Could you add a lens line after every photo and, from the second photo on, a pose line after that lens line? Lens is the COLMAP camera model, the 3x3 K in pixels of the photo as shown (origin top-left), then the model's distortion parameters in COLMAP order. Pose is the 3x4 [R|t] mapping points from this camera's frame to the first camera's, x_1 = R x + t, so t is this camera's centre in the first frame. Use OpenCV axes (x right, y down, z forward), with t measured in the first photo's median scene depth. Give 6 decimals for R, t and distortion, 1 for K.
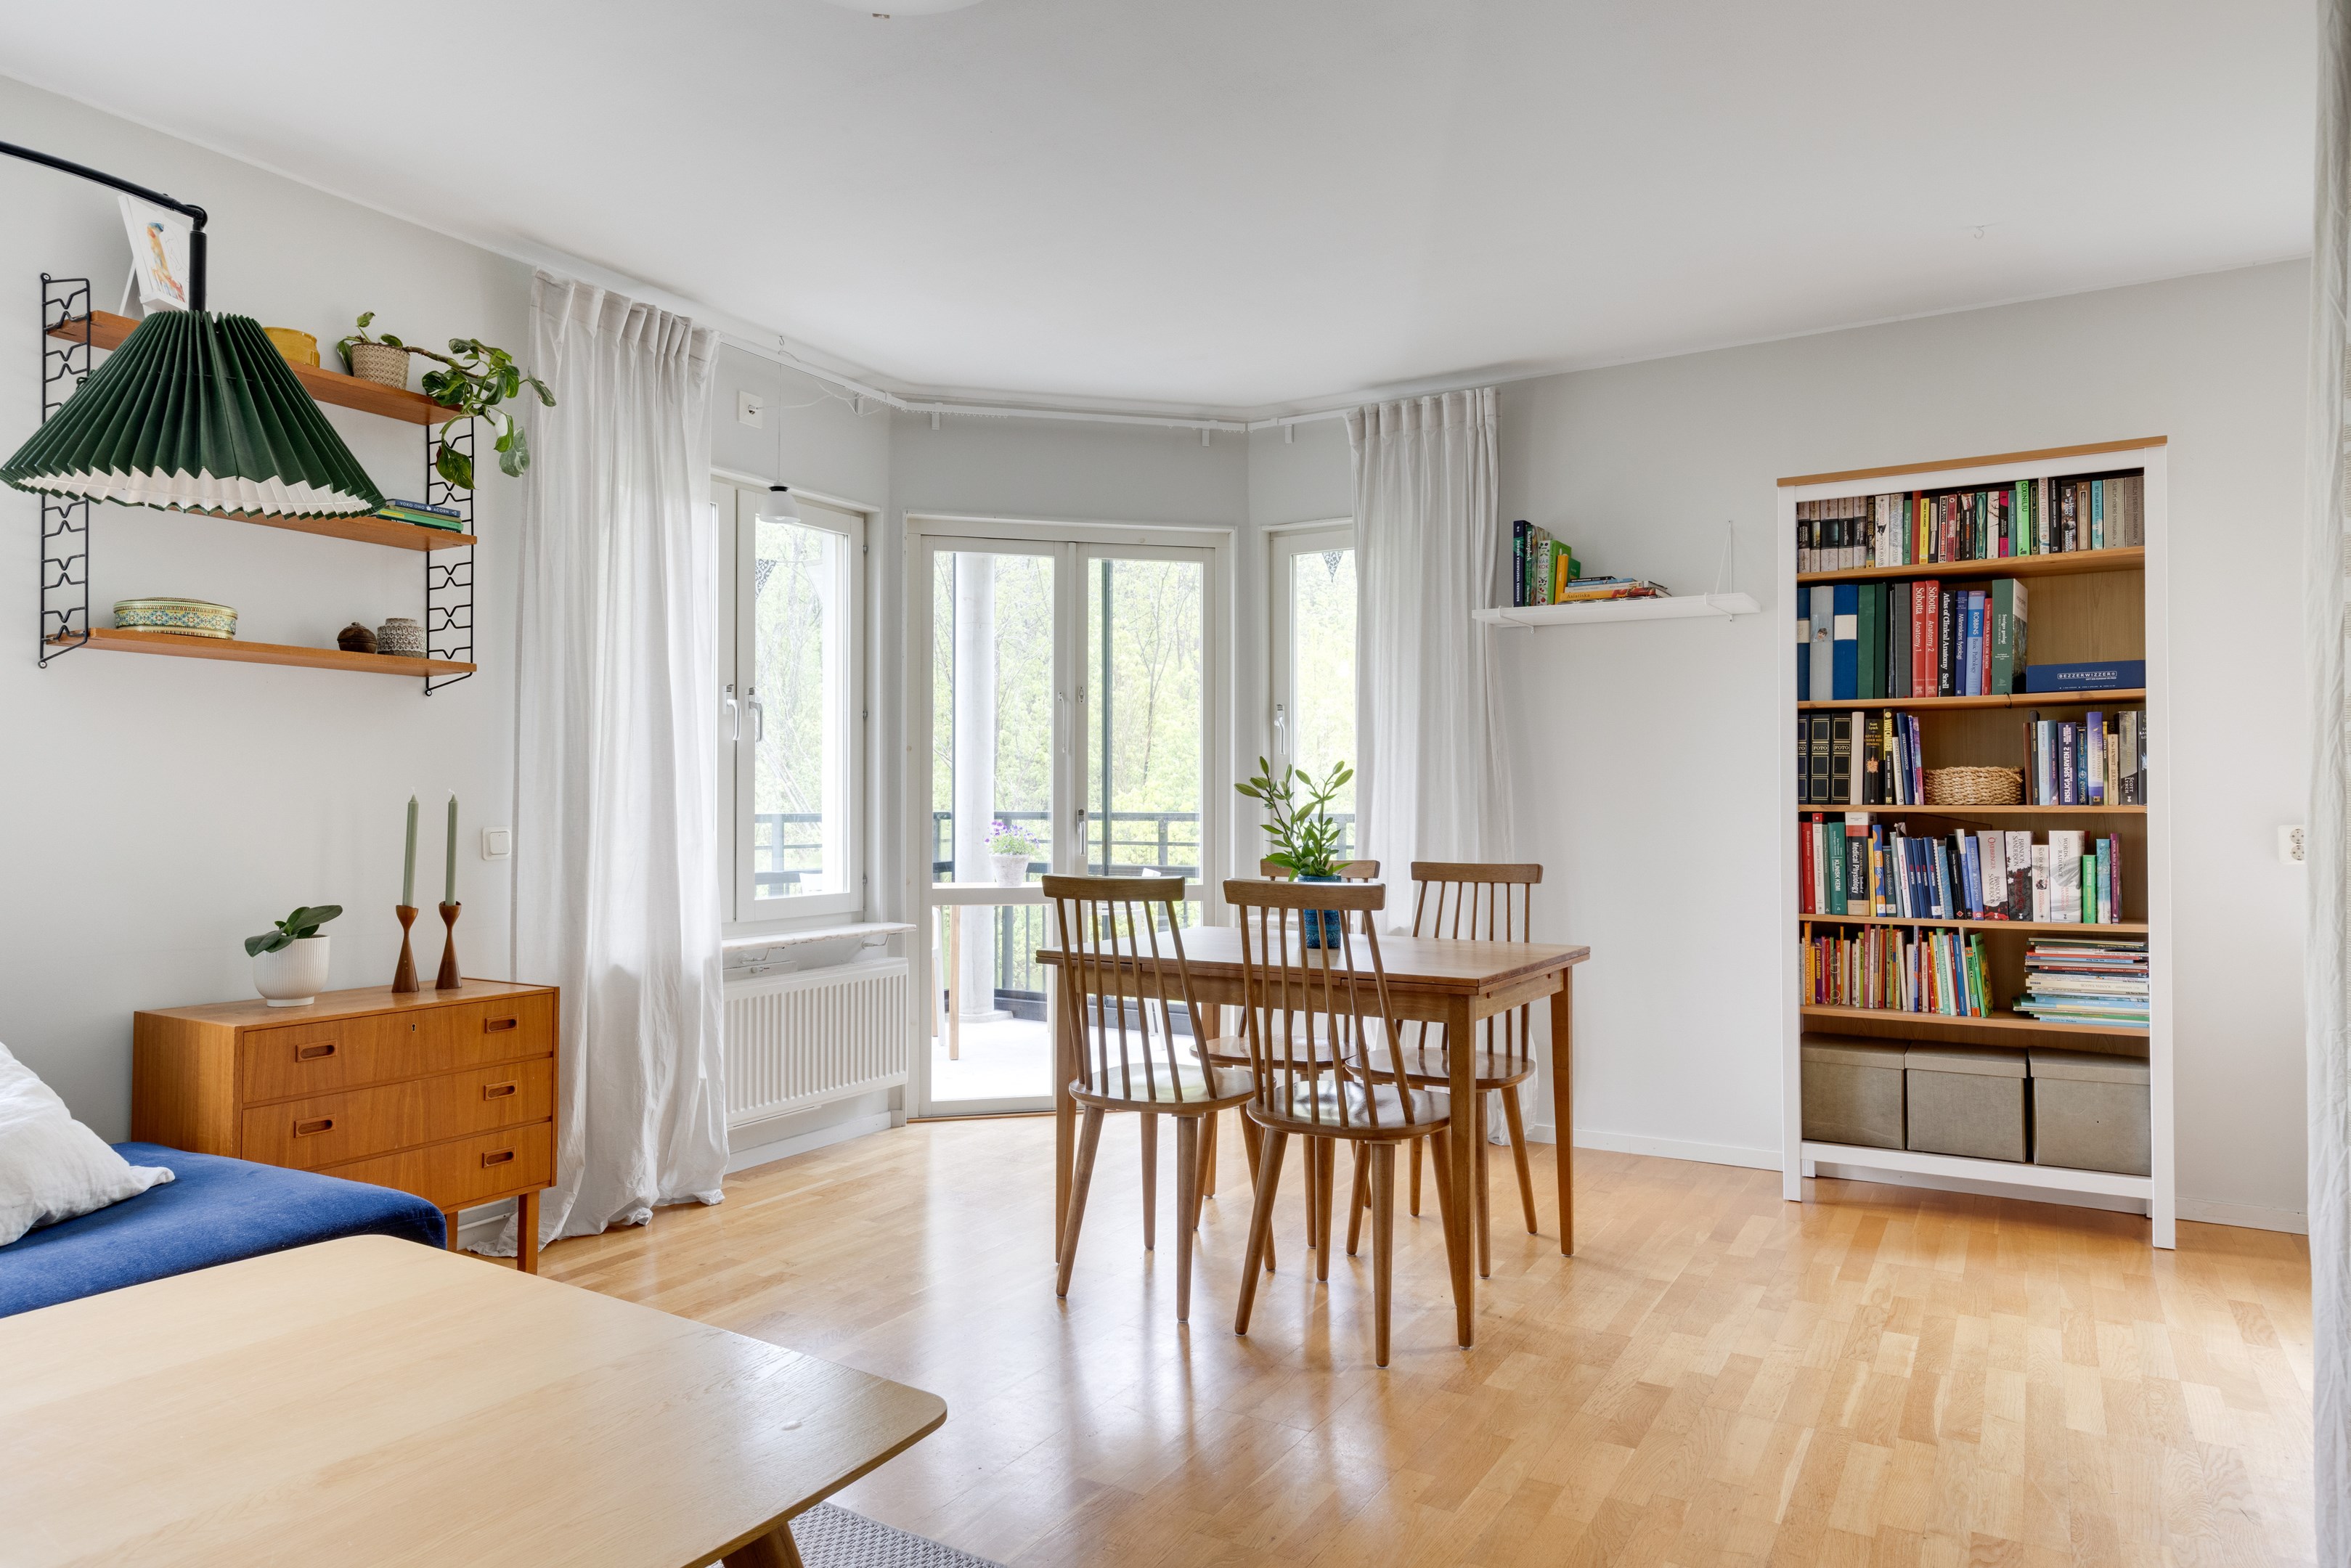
lens RADIAL K [[1473.7, 0, 1072.3], [0, 1473.7, 786.0], [0, 0, 1]] dist [0.001258, 0.000786]
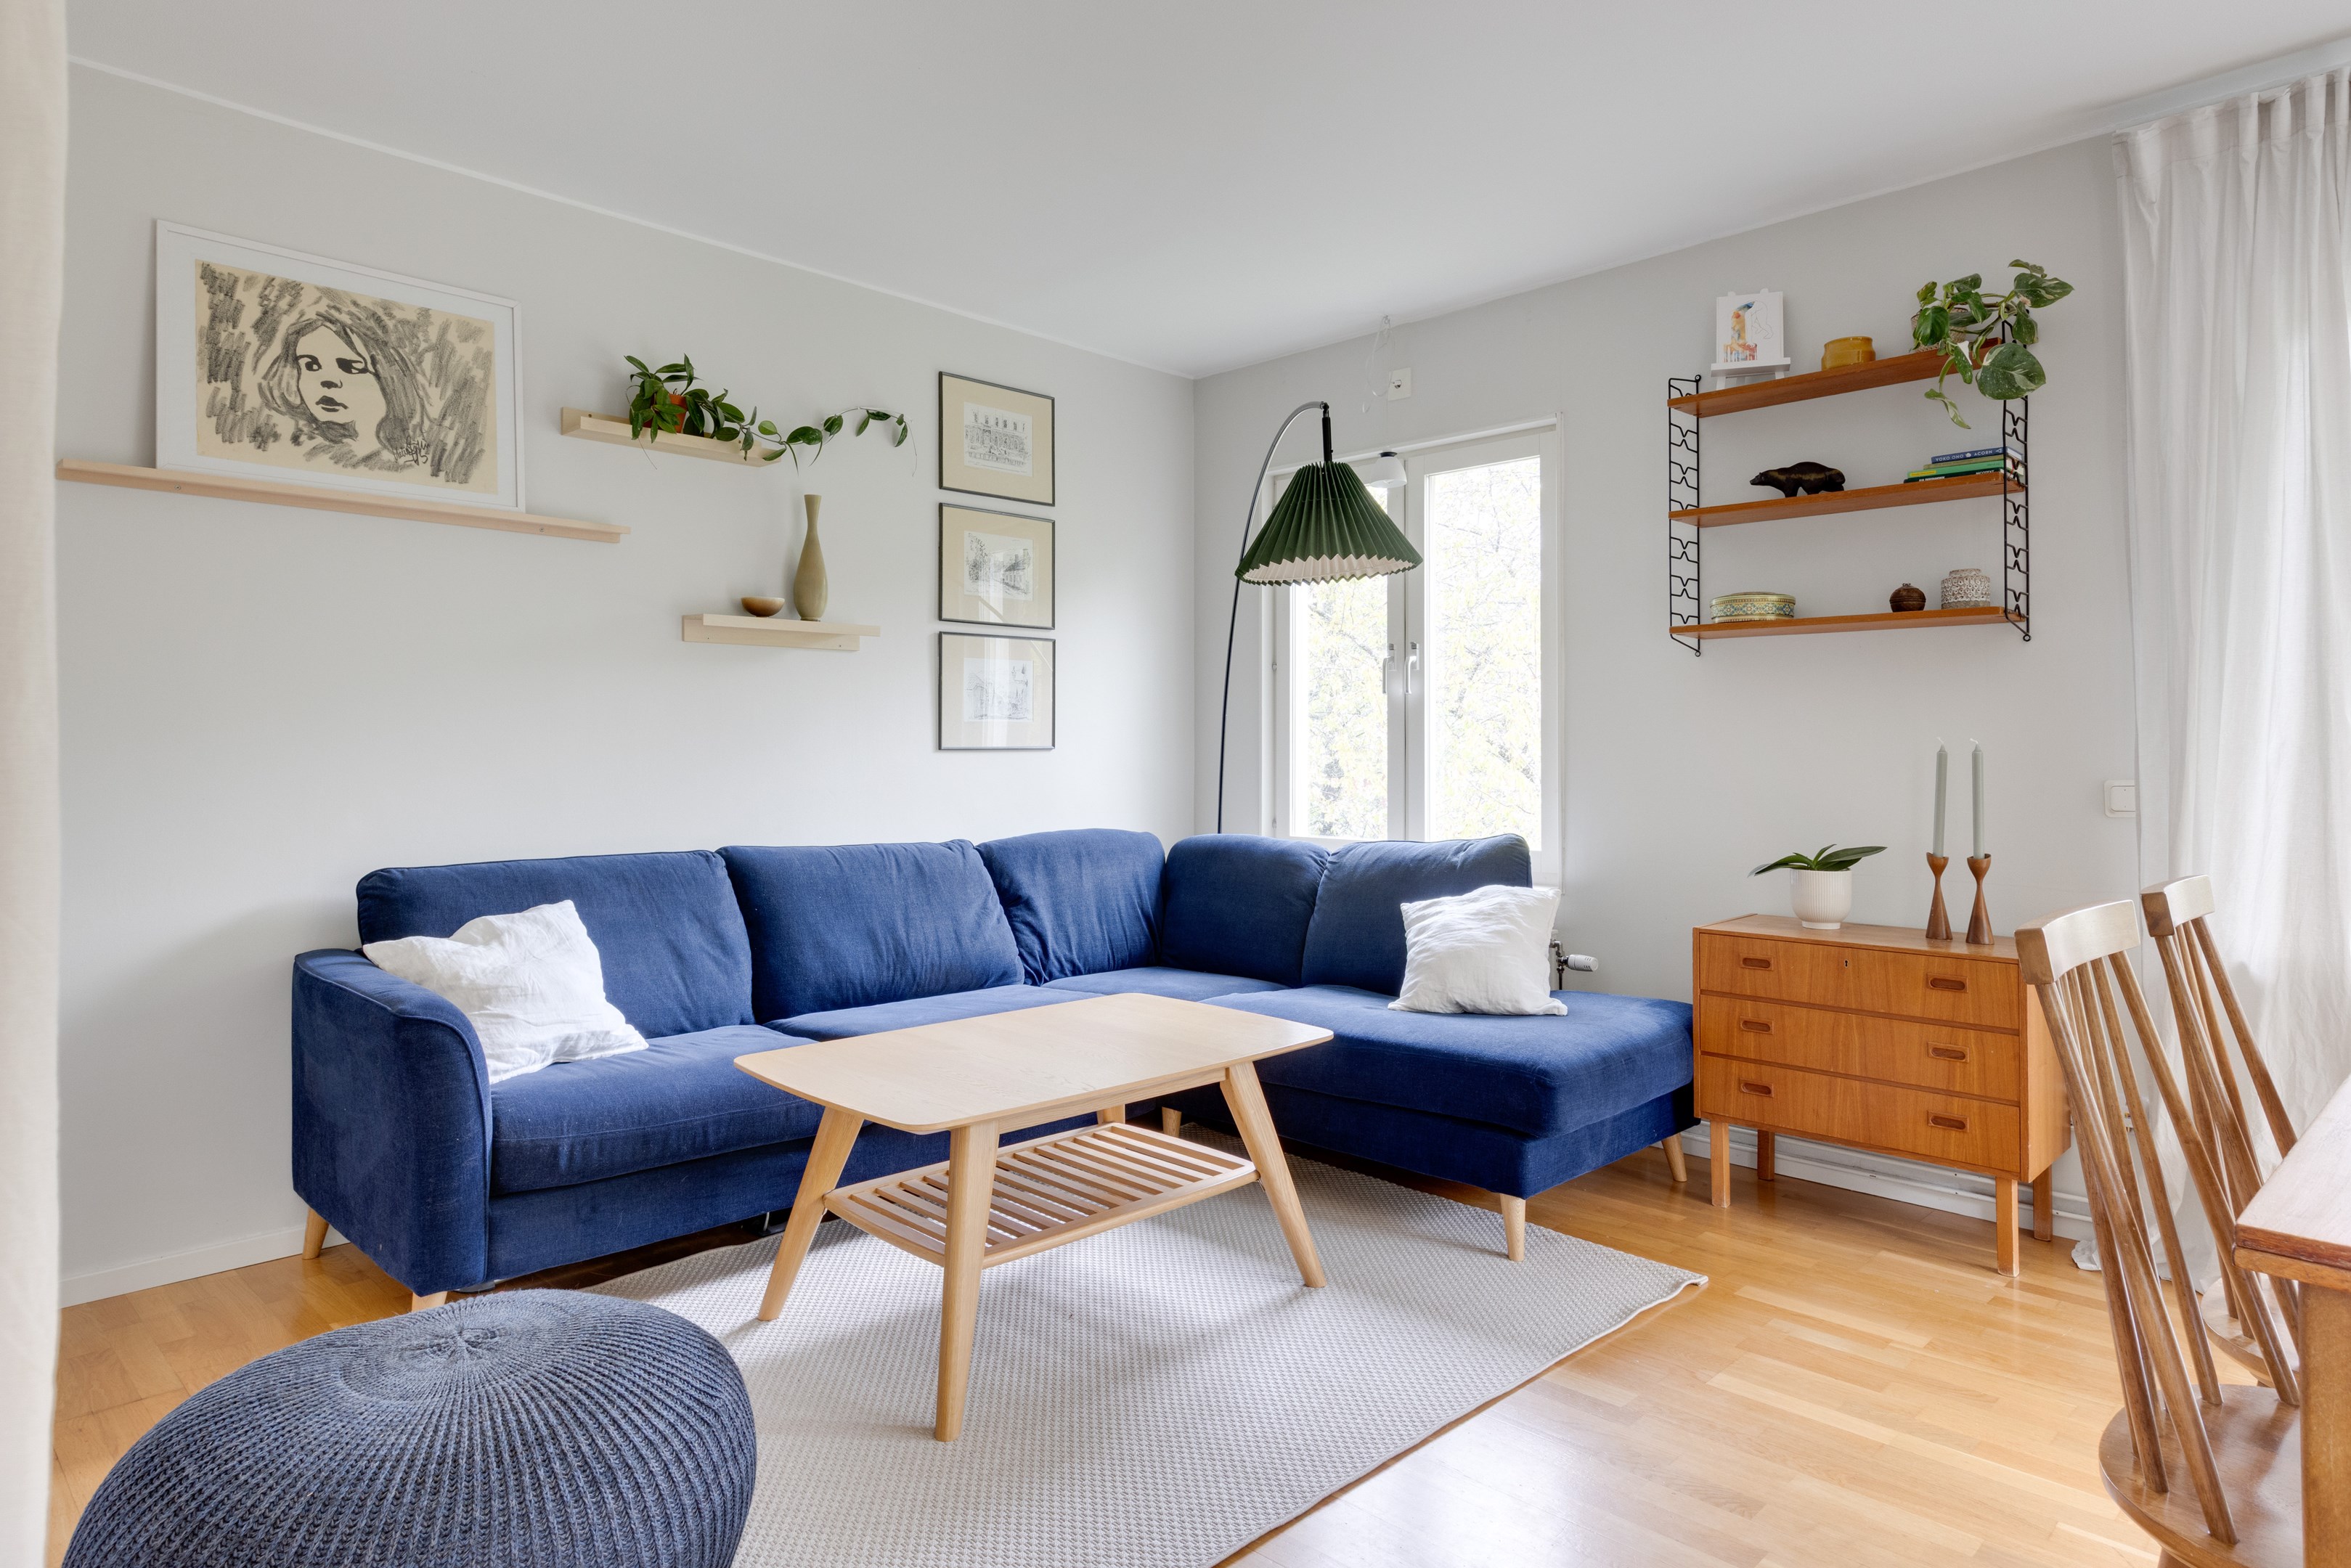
lens RADIAL K [[1349.5, 0, 1184.9], [0, 1349.5, 725.8], [0, 0, 1]] dist [0.000278, 0.002753]
pose [[-0.208790, -0.021611, -0.977722, 0.473716], [0.010046, 0.999656, -0.024241, 0.008448], [0.977909, -0.014883, -0.208501, 0.571979]]
